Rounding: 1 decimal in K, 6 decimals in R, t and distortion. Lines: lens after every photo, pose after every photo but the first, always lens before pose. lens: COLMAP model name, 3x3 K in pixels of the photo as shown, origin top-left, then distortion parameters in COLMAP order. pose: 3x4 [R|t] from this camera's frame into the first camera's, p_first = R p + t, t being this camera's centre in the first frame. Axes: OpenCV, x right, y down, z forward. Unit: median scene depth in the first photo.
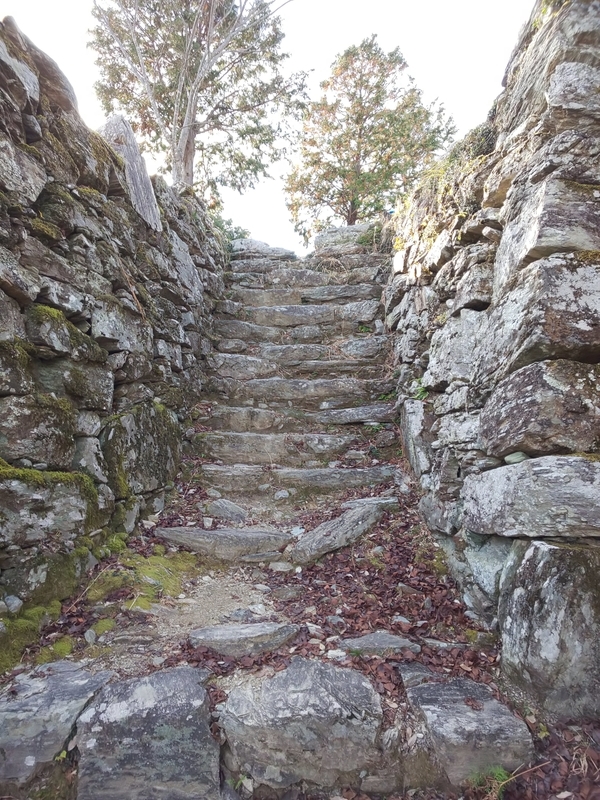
lens RADIAL K [[499.3, 0, 289.9], [0, 499.3, 416.0], [0, 0, 1]] dist [0.009776, -0.027769]
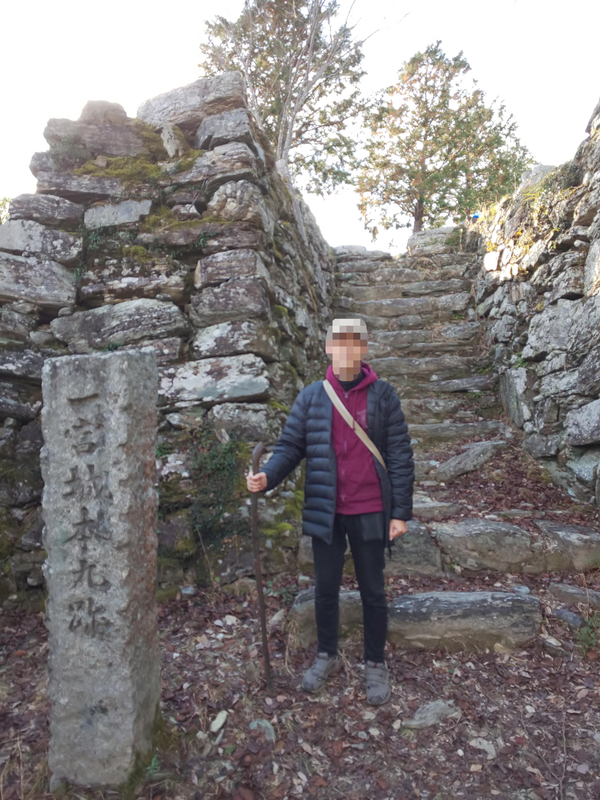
lens RADIAL K [[499.3, 0, 302.6], [0, 499.3, 411.4], [0, 0, 1]] dist [0.009776, -0.027769]
pose [[0.997193, -0.011974, -0.073912, -0.226223], [0.012345, 0.999913, 0.004554, 0.071030], [0.073851, -0.005454, 0.997254, -0.376169]]
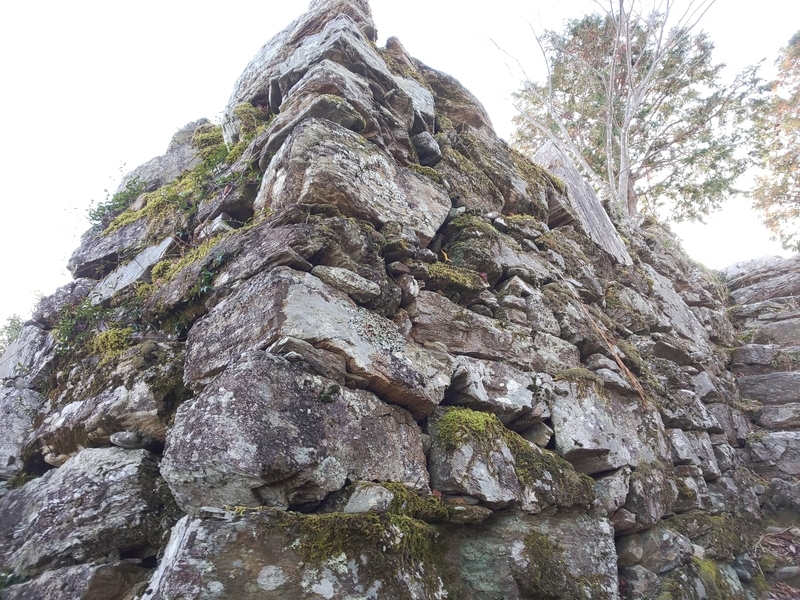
lens RADIAL K [[499.3, 0, 409.9], [0, 499.3, 320.4], [0, 0, 1]] dist [0.009776, -0.027769]
pose [[0.783705, -0.247984, -0.569483, -0.157729], [0.043362, 0.936451, -0.348109, -0.094298], [0.619618, 0.248121, 0.744654, 0.408307]]
